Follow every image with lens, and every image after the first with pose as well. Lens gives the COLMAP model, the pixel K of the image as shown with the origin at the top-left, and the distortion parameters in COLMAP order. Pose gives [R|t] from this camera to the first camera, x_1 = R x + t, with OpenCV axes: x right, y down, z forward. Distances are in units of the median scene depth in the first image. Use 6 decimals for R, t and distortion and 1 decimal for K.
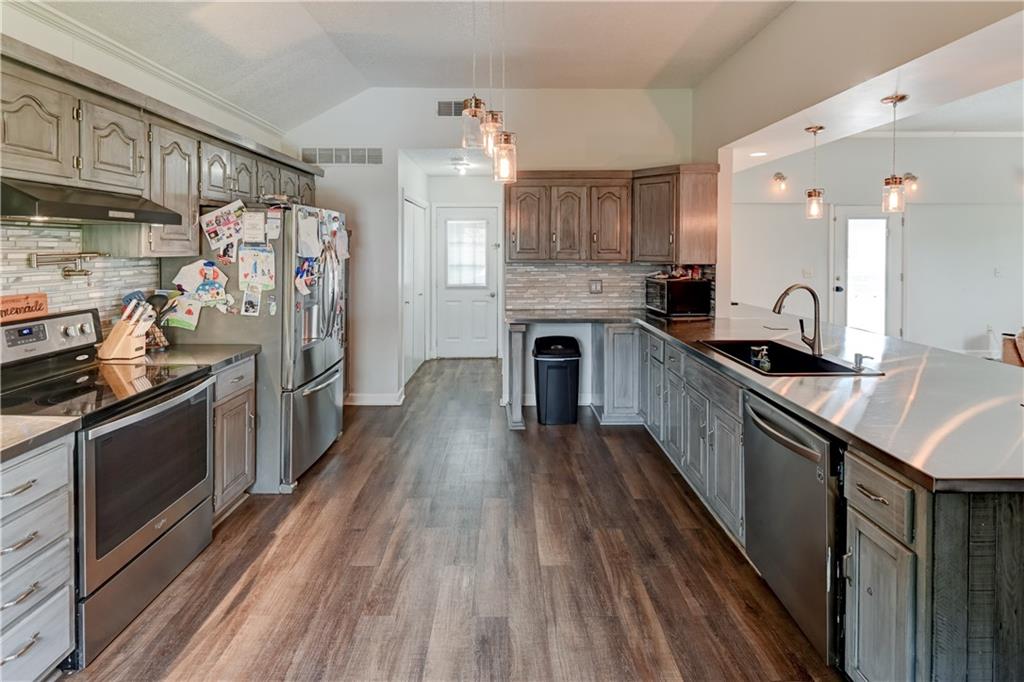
lens RADIAL K [[512.5, 0, 511.0], [0, 512.5, 254.3], [0, 0, 1]] dist [-0.001337, -0.001417]
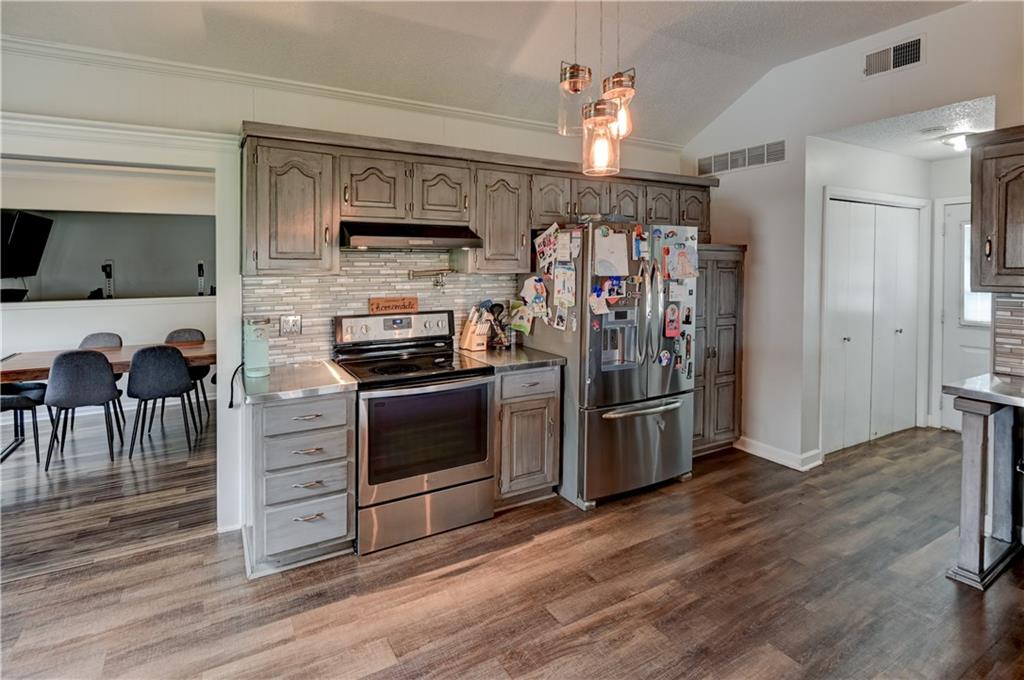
lens RADIAL K [[499.6, 0, 493.8], [0, 499.6, 268.2], [0, 0, 1]] dist [-0.000707, -0.000625]
pose [[0.479759, 0.005332, -0.877384, 0.344376], [-0.008798, 0.999960, 0.001266, -0.008132], [0.877356, 0.007112, 0.479787, 0.373037]]
